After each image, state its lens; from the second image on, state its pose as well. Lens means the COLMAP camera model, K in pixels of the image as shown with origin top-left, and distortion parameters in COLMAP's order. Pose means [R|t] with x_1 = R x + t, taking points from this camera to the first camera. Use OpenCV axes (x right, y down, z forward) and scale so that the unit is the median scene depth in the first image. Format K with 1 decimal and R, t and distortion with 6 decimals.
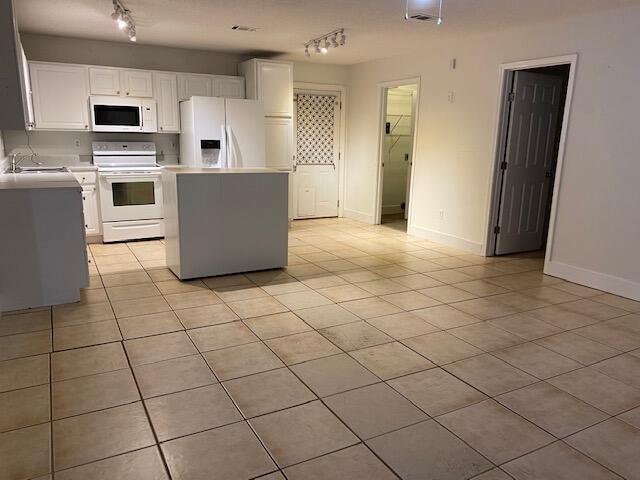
lens RADIAL K [[494.2, 0, 323.8], [0, 494.2, 239.4], [0, 0, 1]] dist [0.026310, -0.008832]
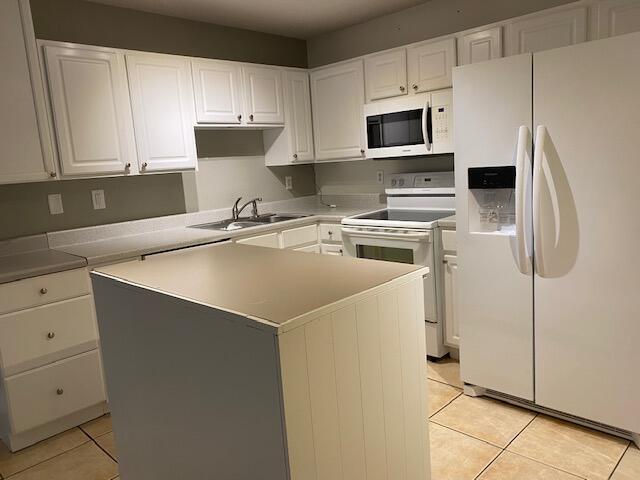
lens RADIAL K [[494.2, 0, 323.8], [0, 494.2, 239.4], [0, 0, 1]] dist [0.026310, -0.008832]
pose [[0.289248, 0.115715, -0.950235, 0.128716], [-0.128321, 0.988395, 0.081302, -0.161827], [0.948614, 0.098418, 0.300740, 0.773264]]
